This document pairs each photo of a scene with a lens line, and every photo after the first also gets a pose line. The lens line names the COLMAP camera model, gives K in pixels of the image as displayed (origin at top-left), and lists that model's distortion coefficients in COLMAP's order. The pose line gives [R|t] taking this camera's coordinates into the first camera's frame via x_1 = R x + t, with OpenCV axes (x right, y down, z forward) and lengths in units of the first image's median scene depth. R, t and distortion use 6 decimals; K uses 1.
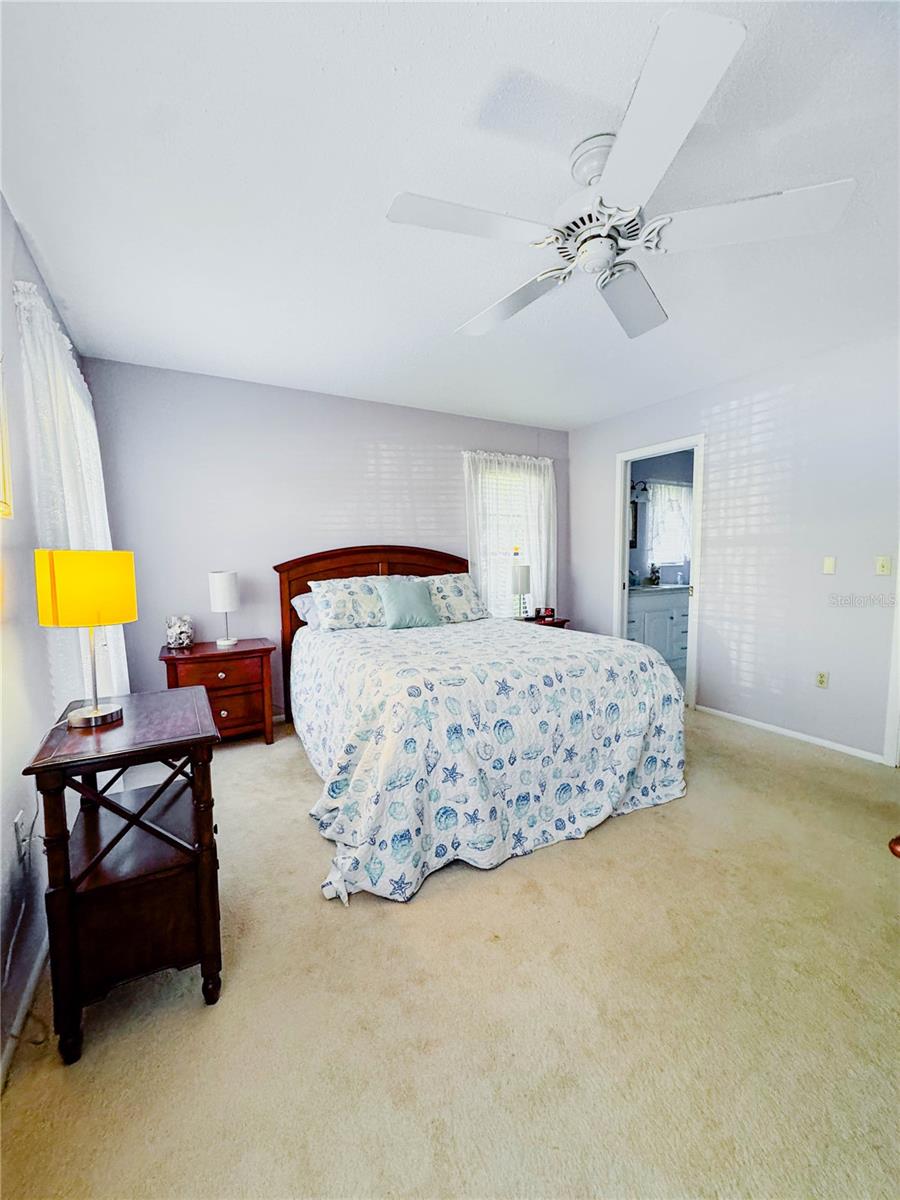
lens RADIAL K [[478.5, 0, 452.2], [0, 478.5, 600.4], [0, 0, 1]] dist [-0.002662, 0.000019]
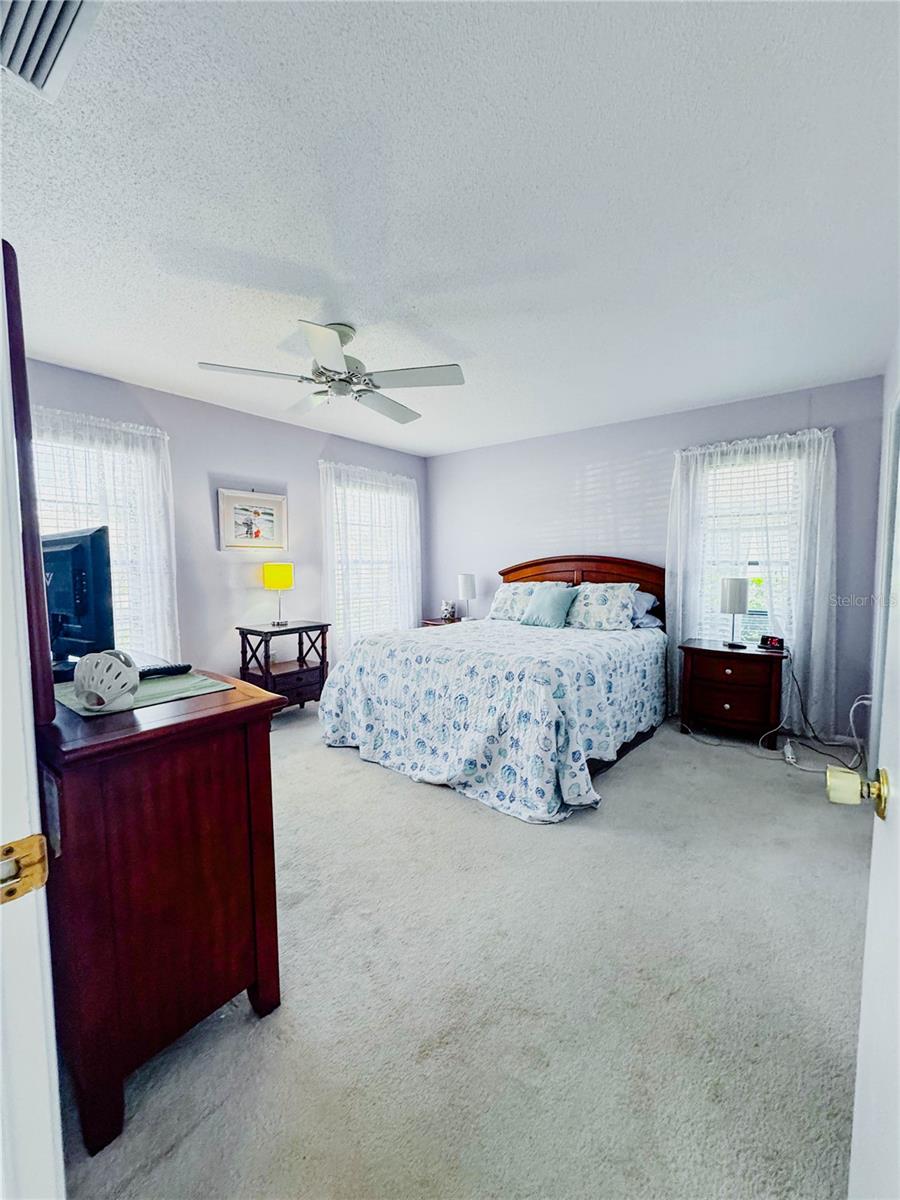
lens RADIAL K [[478.5, 0, 452.2], [0, 478.5, 600.4], [0, 0, 1]] dist [-0.002662, 0.000019]
pose [[0.393581, 0.079802, -0.915820, 1.354597], [-0.086370, 0.995028, 0.049586, -0.068285], [0.915224, 0.059583, 0.398517, 0.491906]]
